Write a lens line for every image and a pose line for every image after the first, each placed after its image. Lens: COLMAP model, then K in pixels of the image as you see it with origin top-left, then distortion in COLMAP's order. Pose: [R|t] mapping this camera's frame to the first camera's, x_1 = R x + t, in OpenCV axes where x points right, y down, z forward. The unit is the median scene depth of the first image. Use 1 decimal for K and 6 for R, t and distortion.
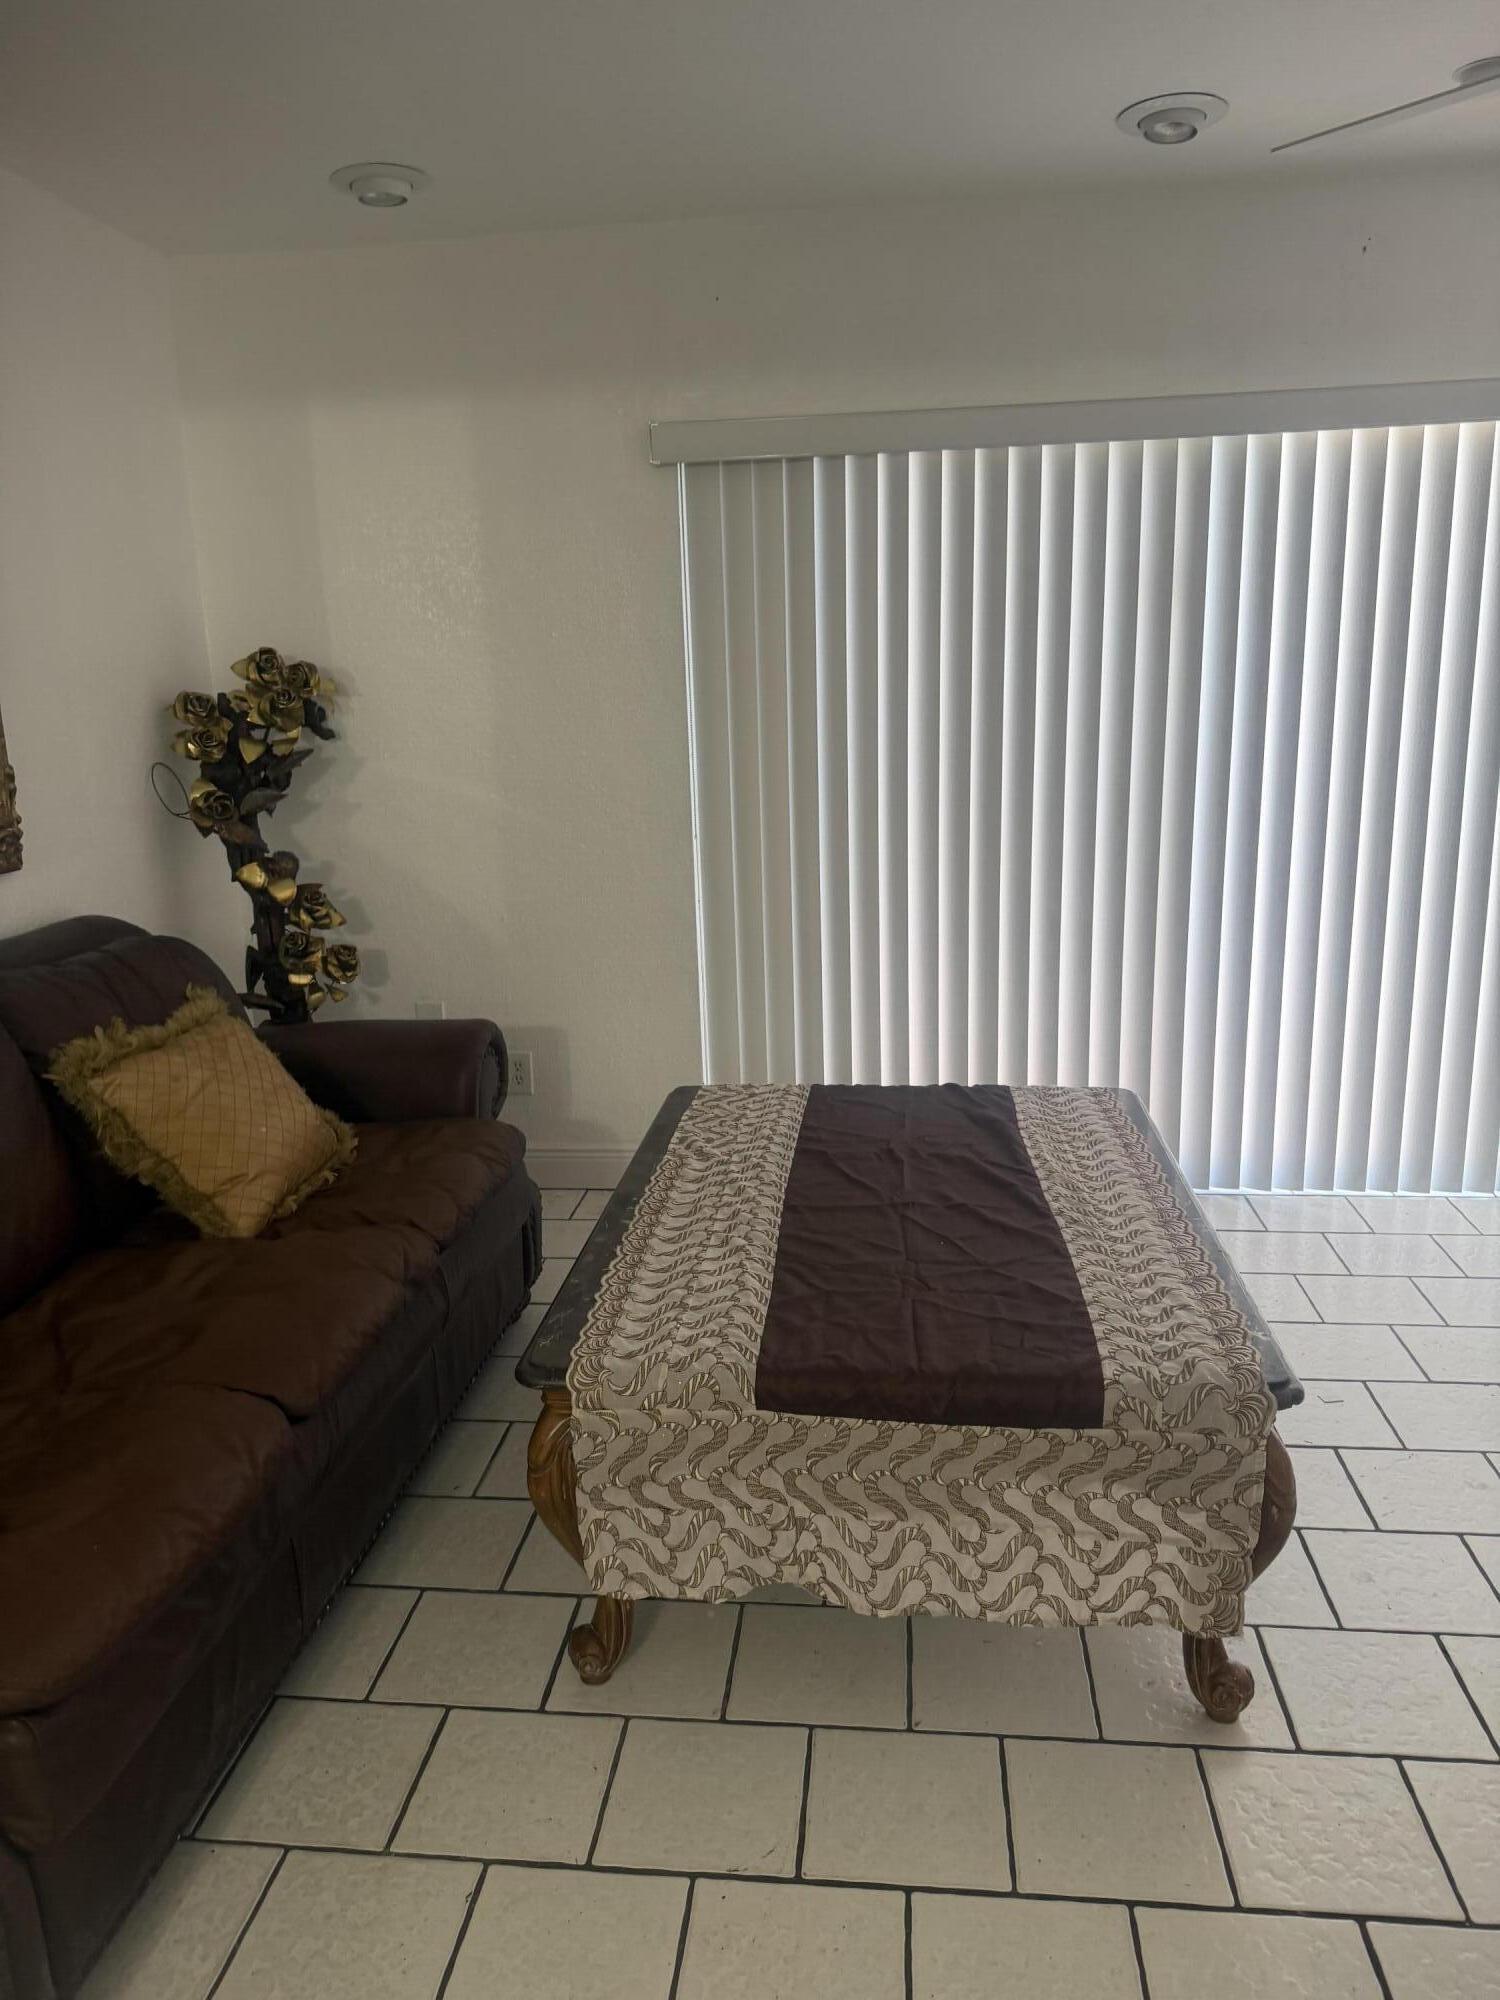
lens RADIAL K [[1392.7, 0, 751.4], [0, 1392.7, 1010.9], [0, 0, 1]] dist [0.168795, -0.367533]
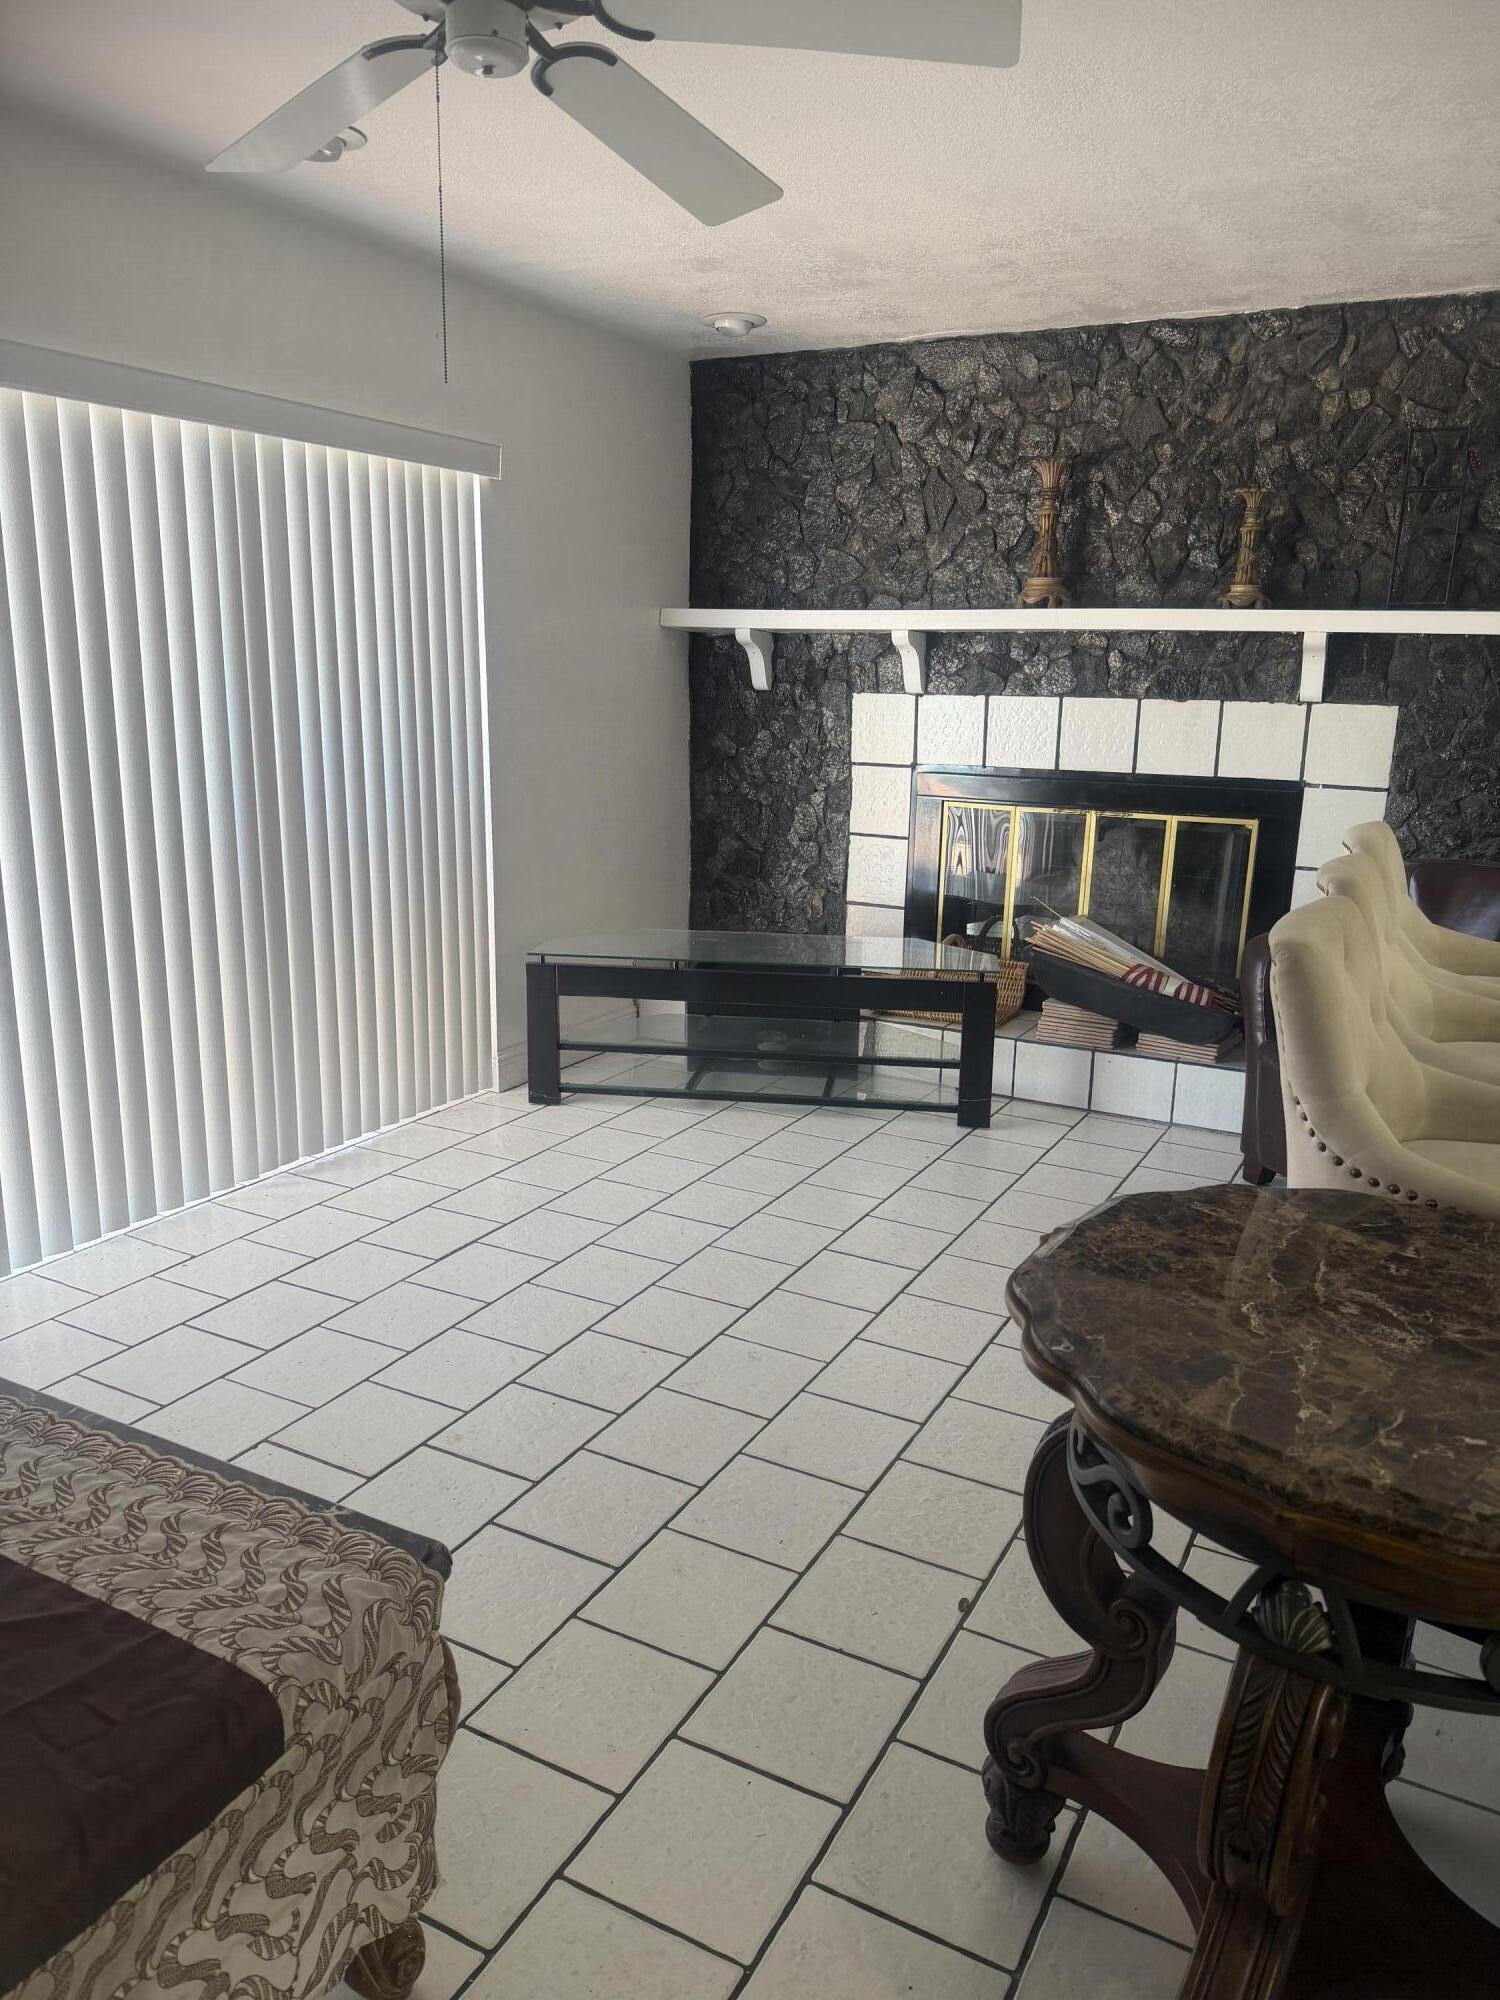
lens RADIAL K [[1386.1, 0, 747.5], [0, 1386.1, 1012.3], [0, 0, 1]] dist [0.137074, -0.256823]
pose [[0.379703, -0.186098, 0.906197, -0.172107], [0.191040, 0.974217, 0.120020, -0.073022], [-0.905168, 0.127548, 0.405465, 0.376877]]
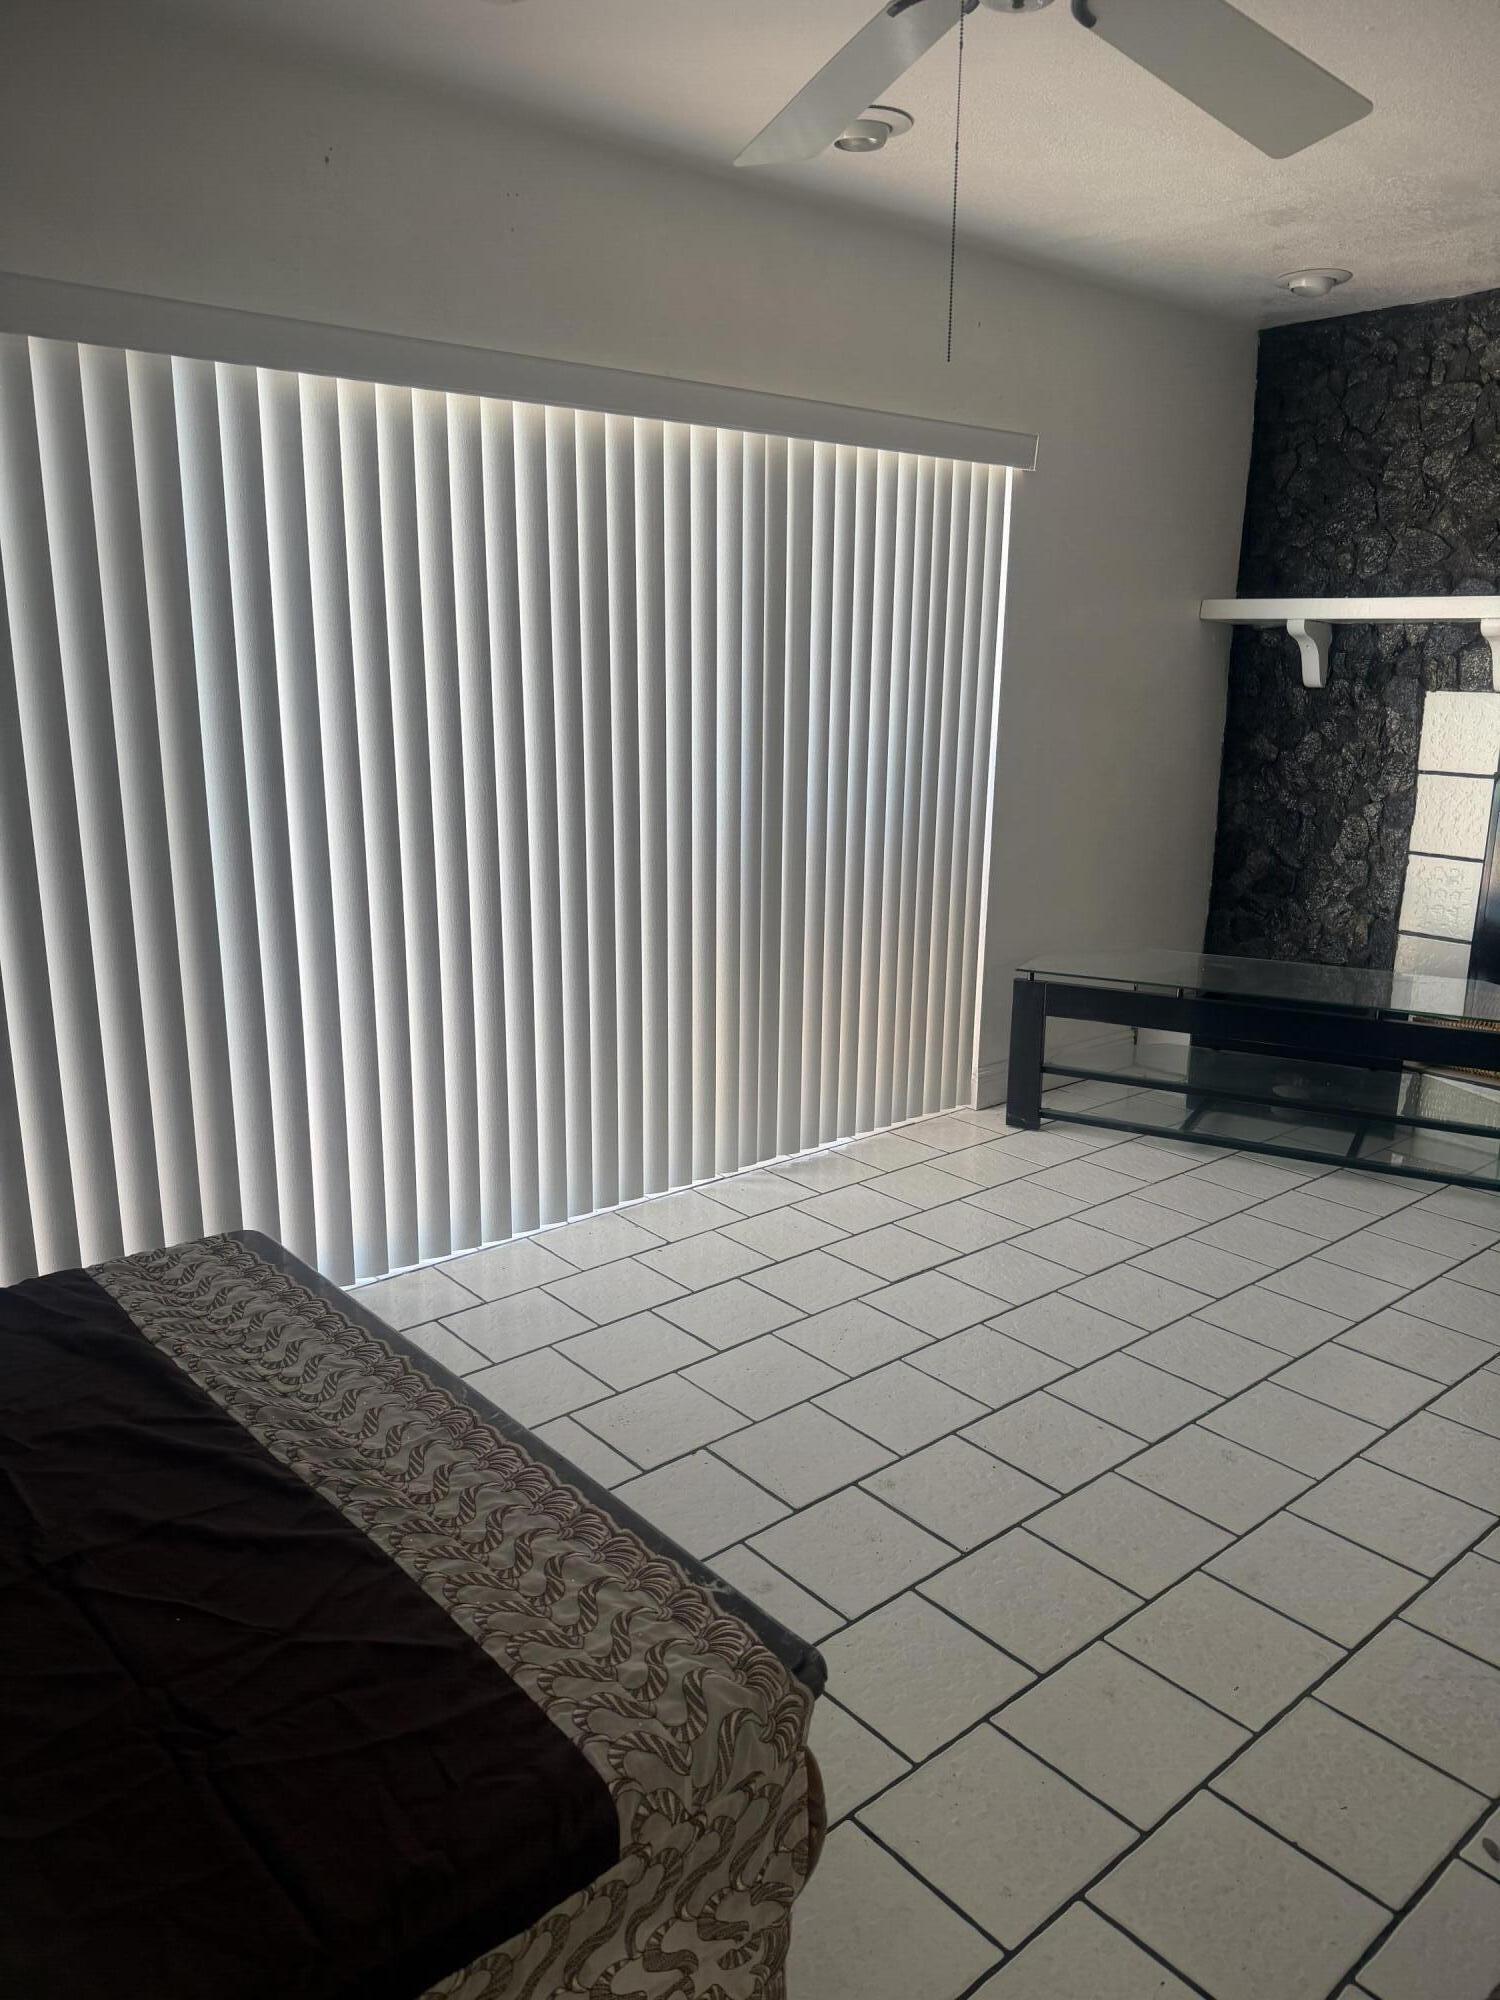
lens RADIAL K [[1412.3, 0, 761.9], [0, 1412.3, 1001.5], [0, 0, 1]] dist [0.040875, -0.055516]
pose [[0.681315, -0.138647, 0.718740, -0.087807], [0.141162, 0.988353, 0.056845, -0.087903], [-0.718250, 0.062729, 0.692952, 0.388669]]
